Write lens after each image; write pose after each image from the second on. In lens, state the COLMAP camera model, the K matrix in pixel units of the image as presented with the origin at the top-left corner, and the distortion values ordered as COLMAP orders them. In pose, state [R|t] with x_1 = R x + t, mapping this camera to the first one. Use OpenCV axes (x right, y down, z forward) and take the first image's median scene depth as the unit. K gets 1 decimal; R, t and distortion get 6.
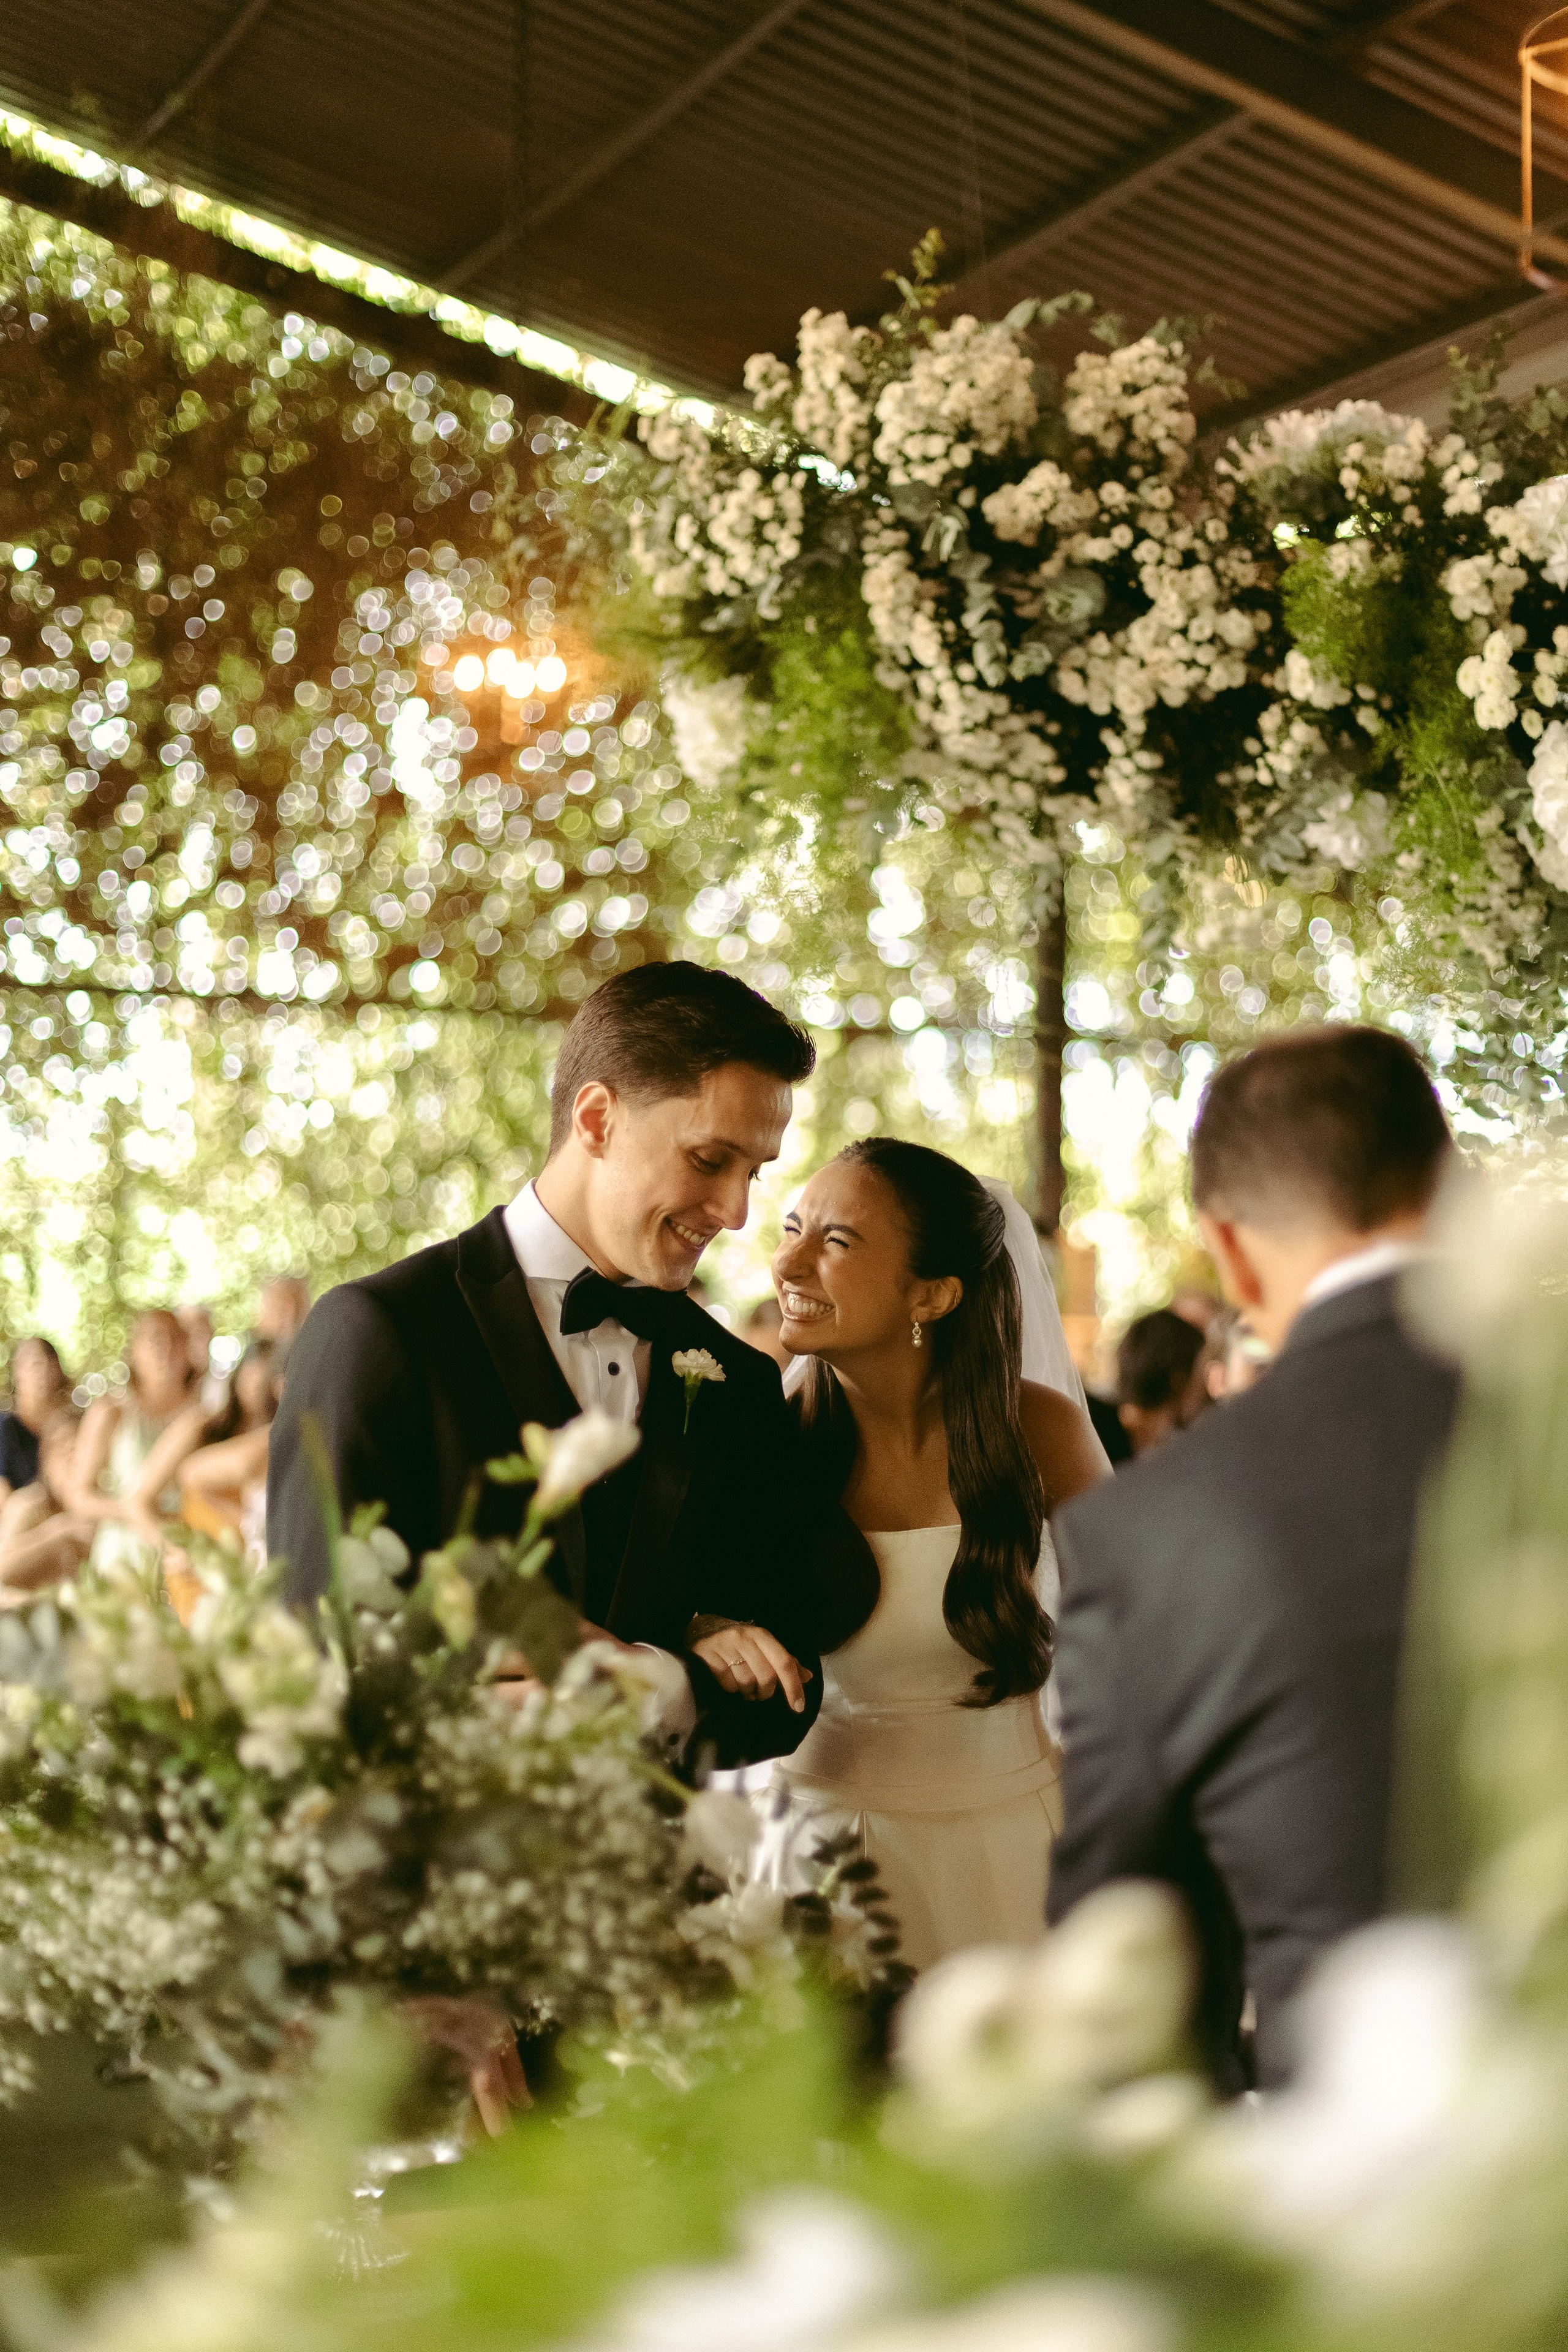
lens RADIAL K [[3516.7, 0, 785.7], [0, 3516.7, 1180.6], [0, 0, 1]] dist [0.007615, 0.000000]
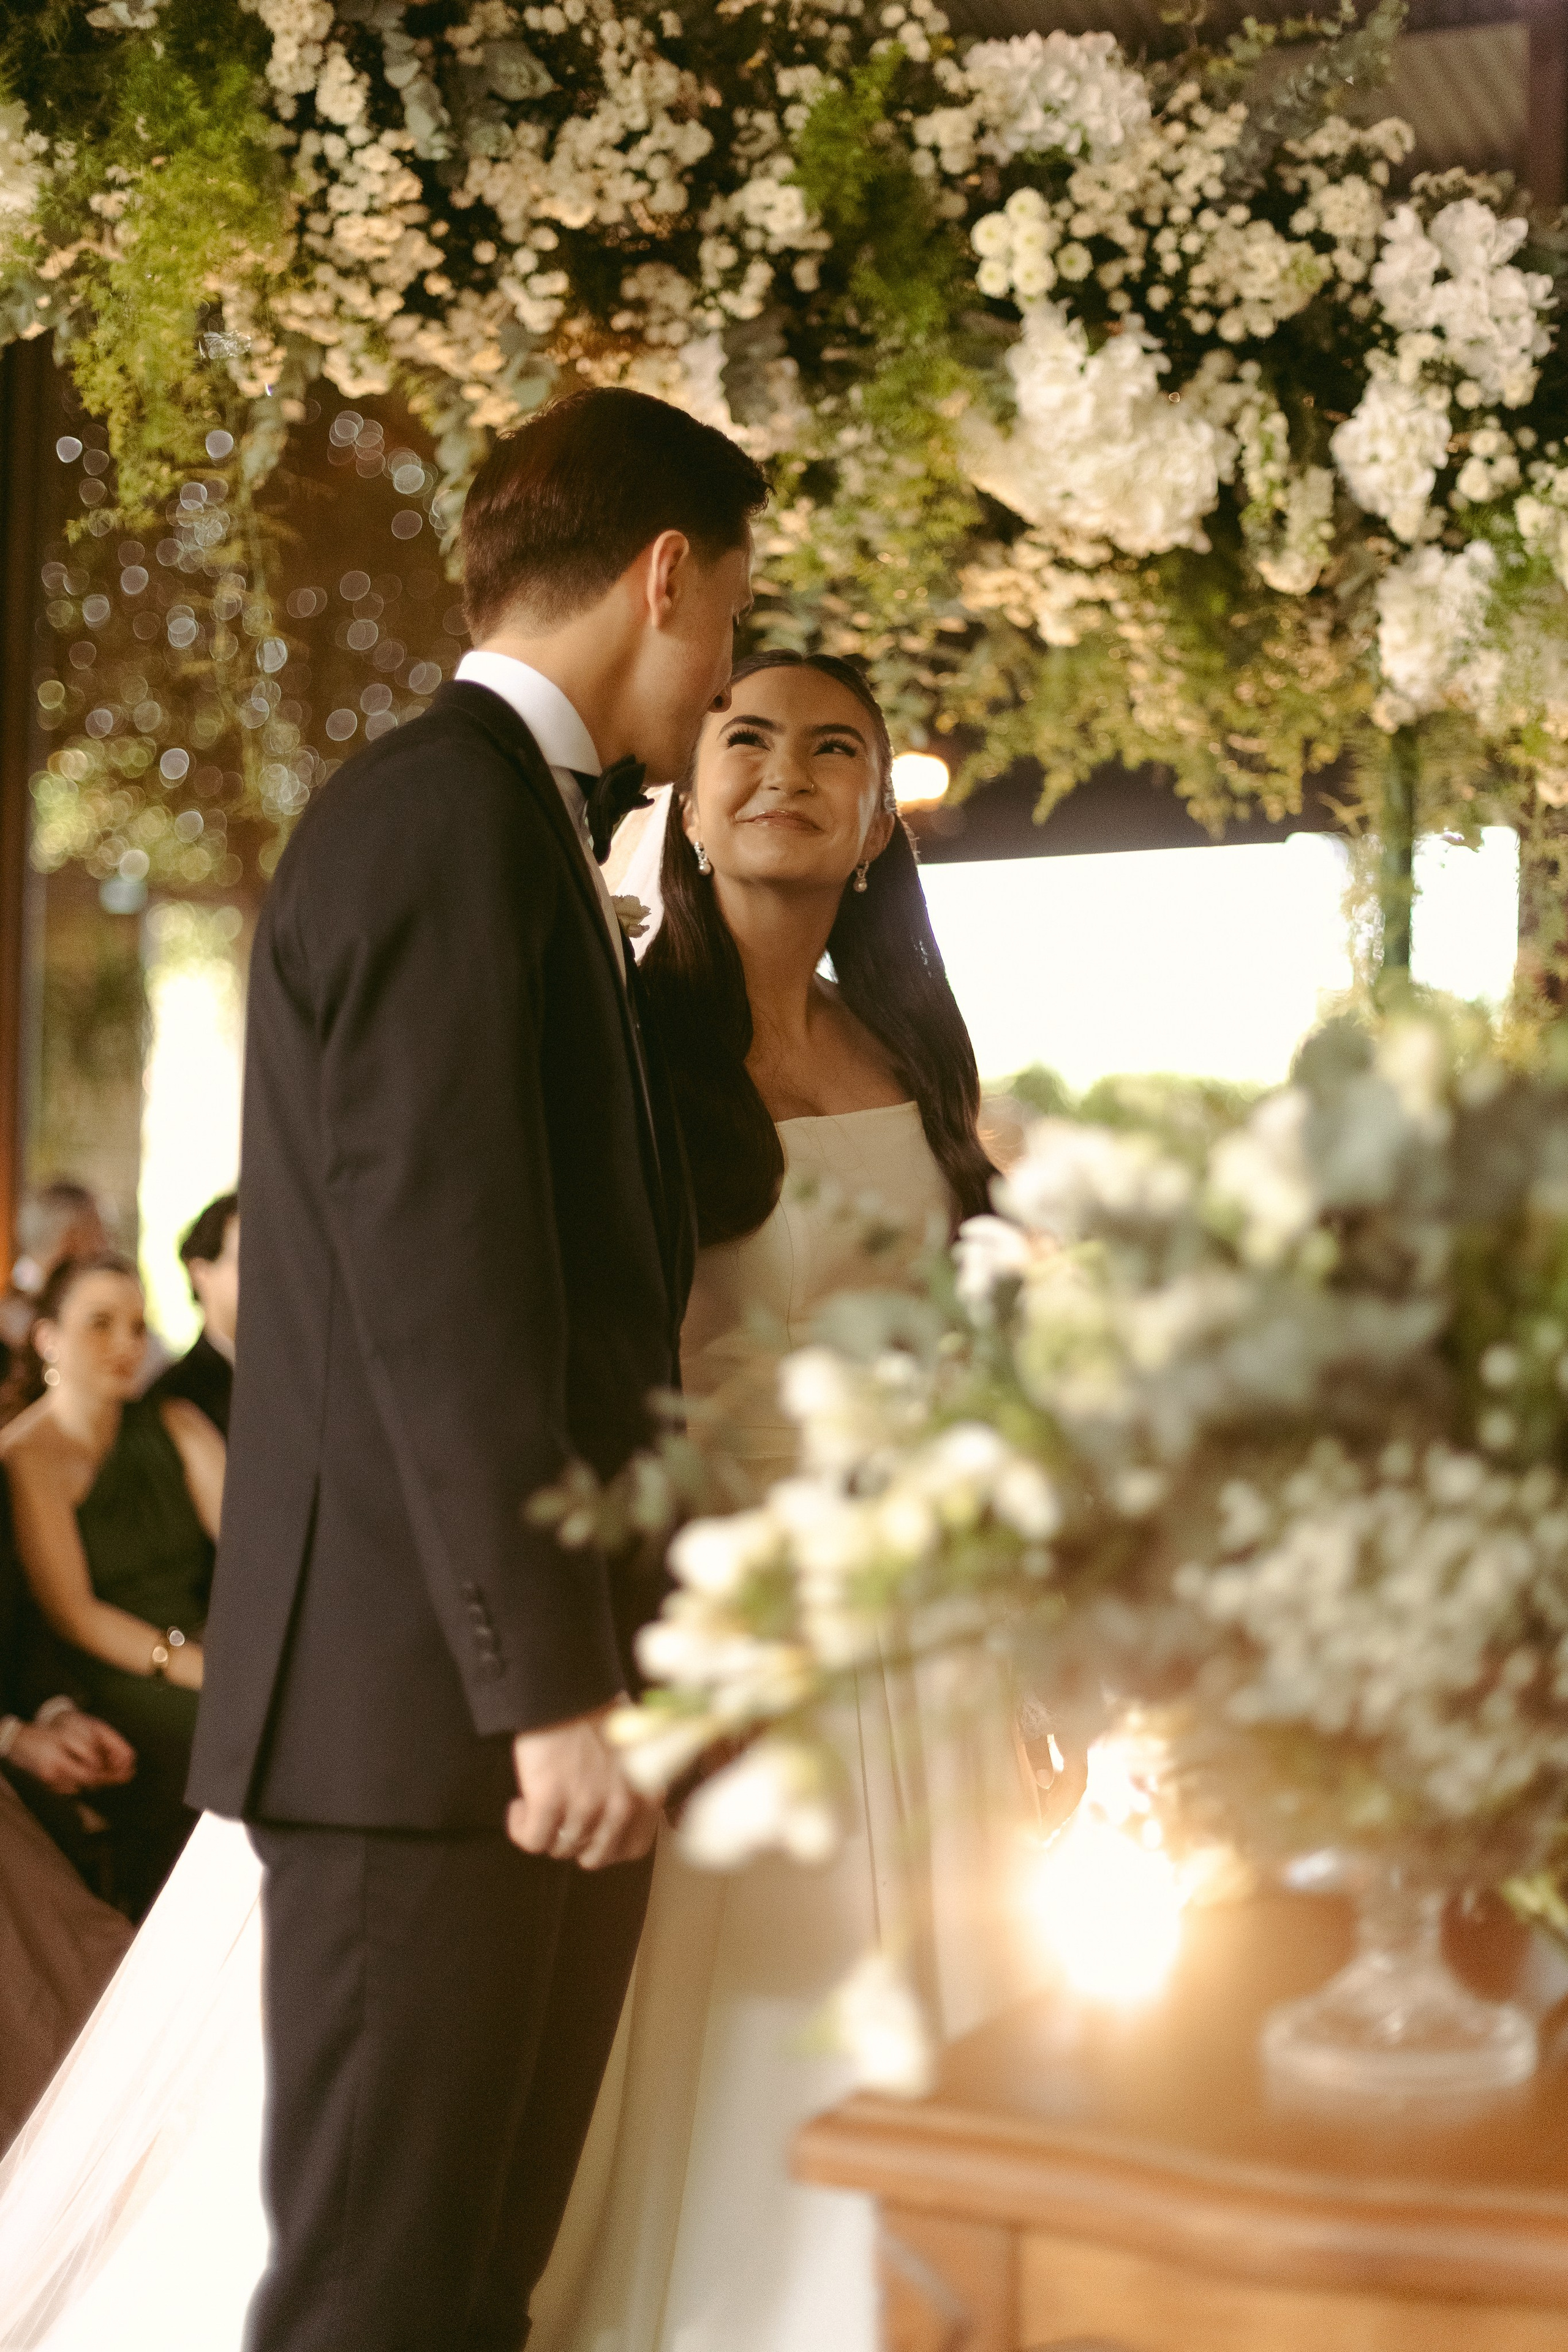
lens RADIAL K [[3516.7, 0, 791.3], [0, 3516.7, 1182.4], [0, 0, 1]] dist [0.007615, 0.000000]
pose [[0.805754, 0.010677, 0.592154, -0.352902], [-0.041330, 0.998414, 0.038235, 0.063797], [-0.590807, -0.055282, 0.804917, 0.257678]]
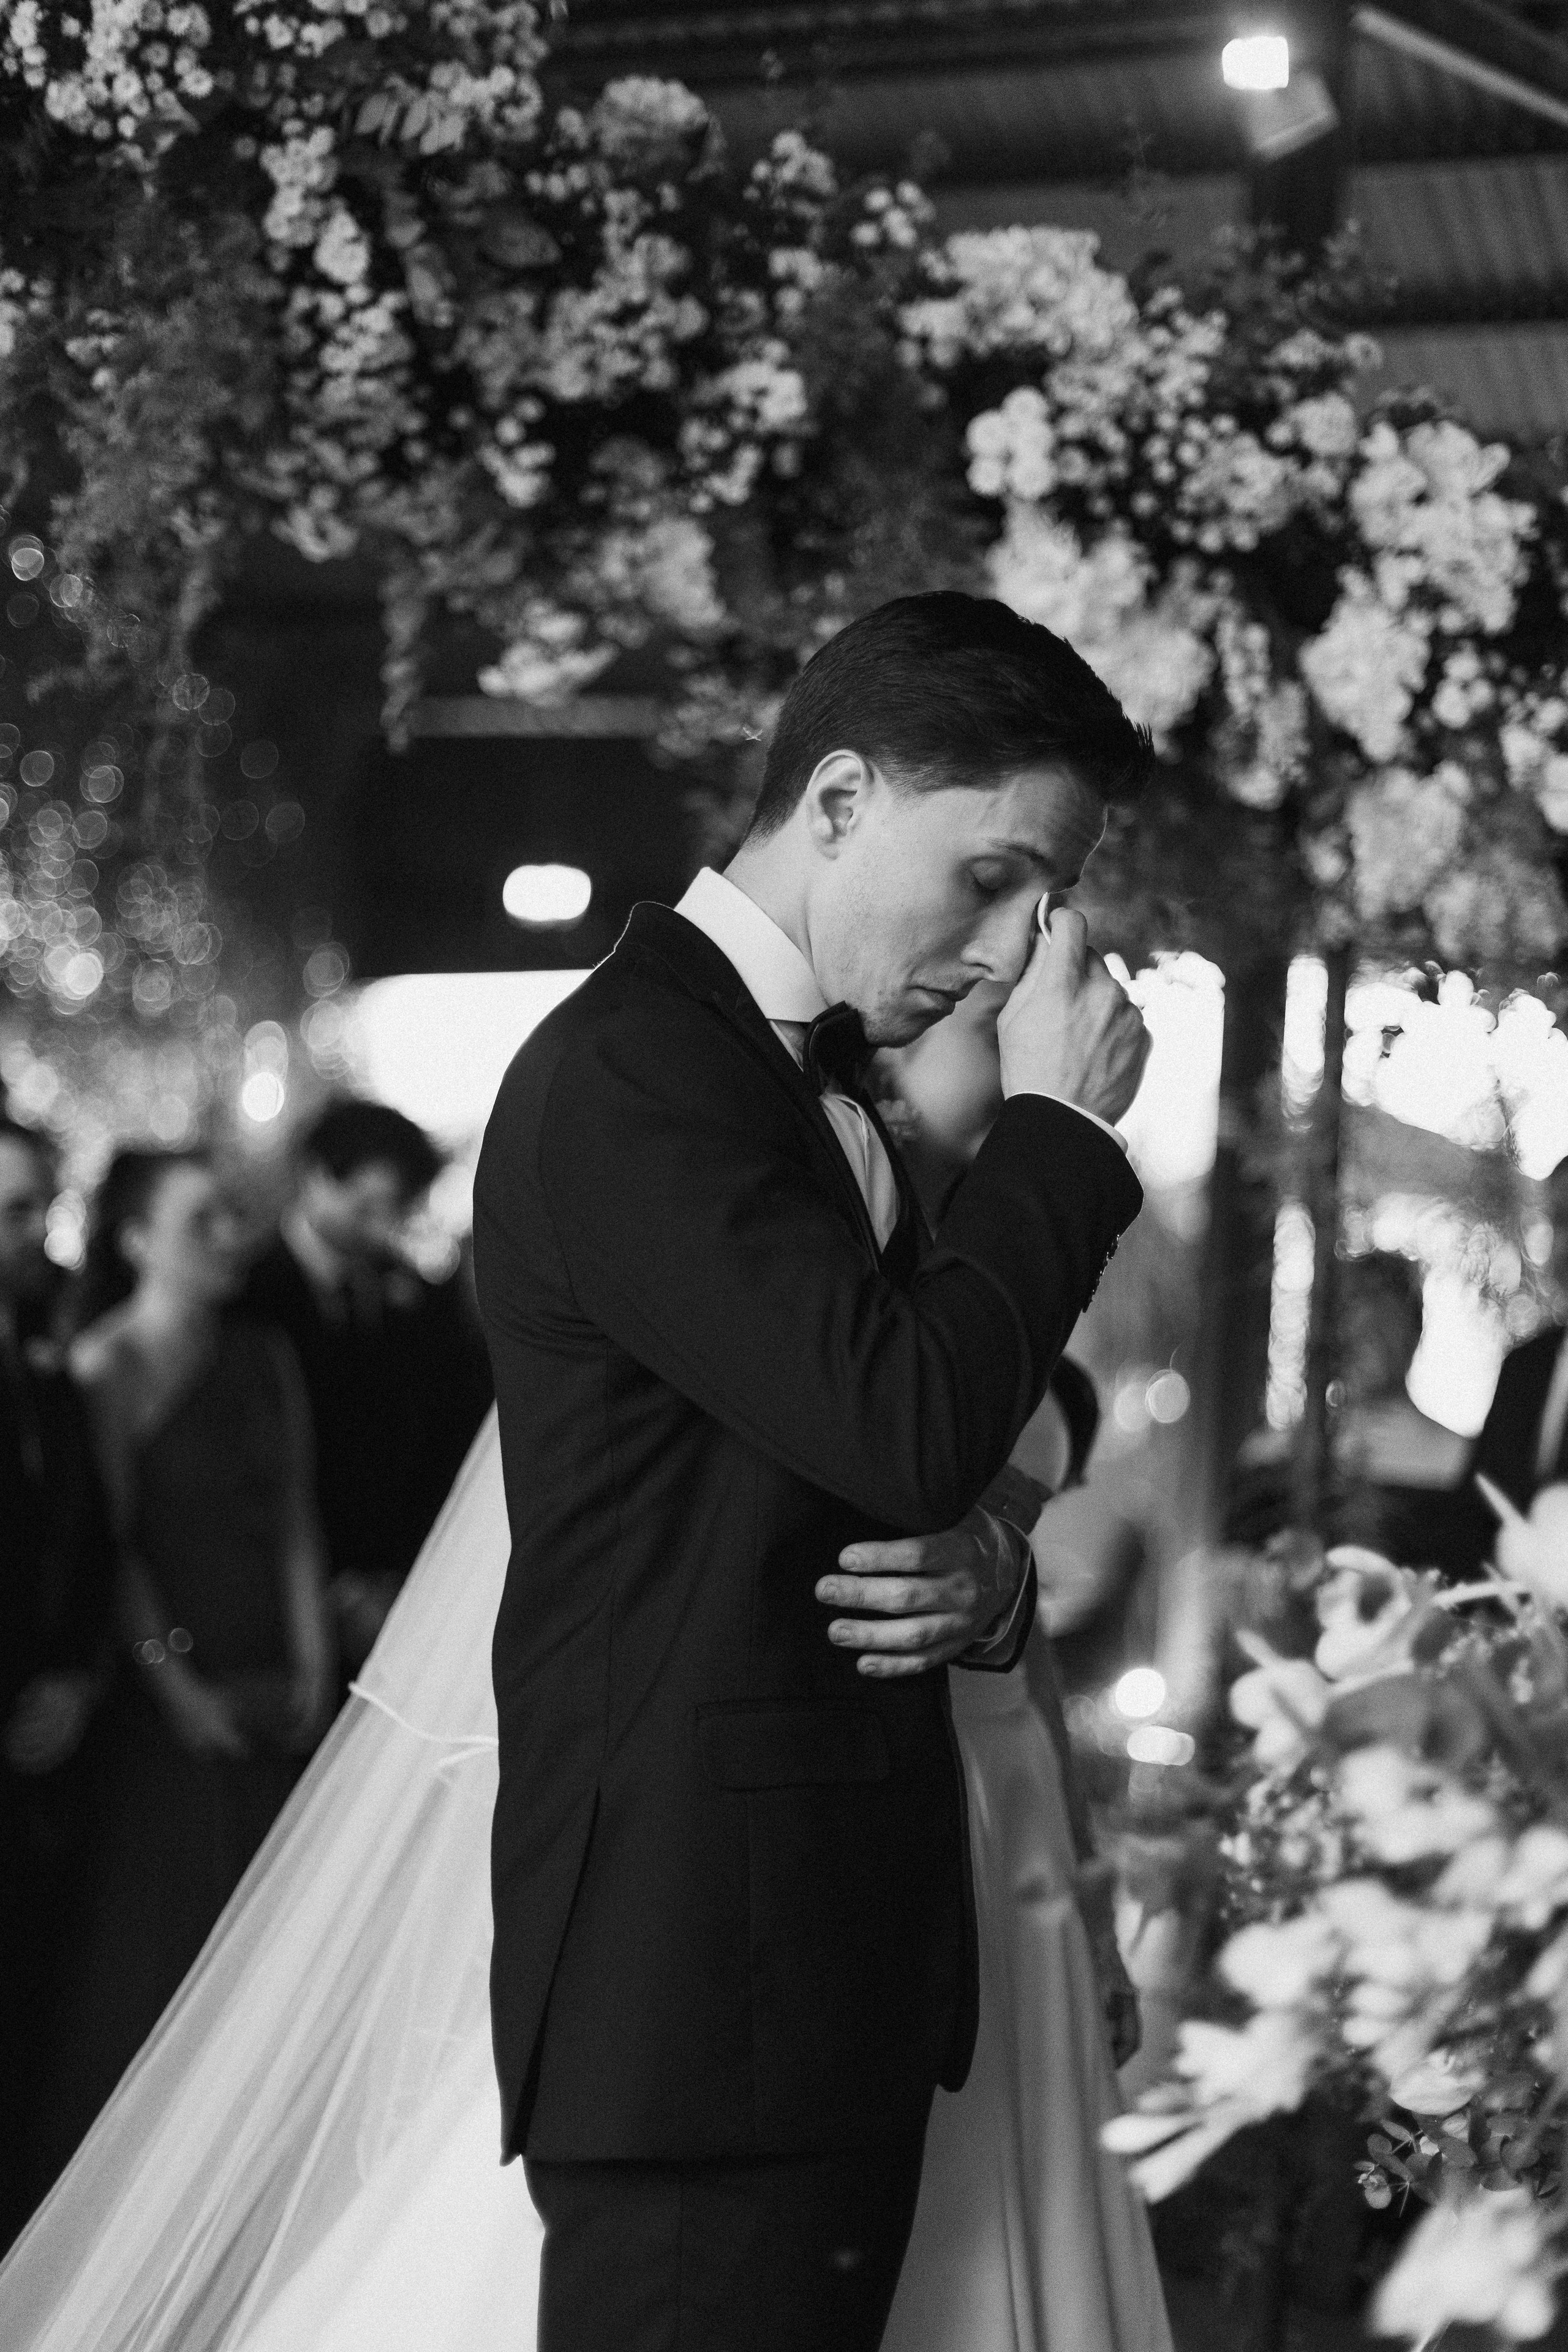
lens RADIAL K [[3516.7, 0, 769.0], [0, 3516.7, 1240.2], [0, 0, 1]] dist [0.007615, 0.000000]
pose [[0.726124, 0.040799, 0.686352, -0.414642], [-0.074411, 0.997038, 0.019456, 0.044514], [-0.683525, -0.065200, 0.727009, 0.341593]]
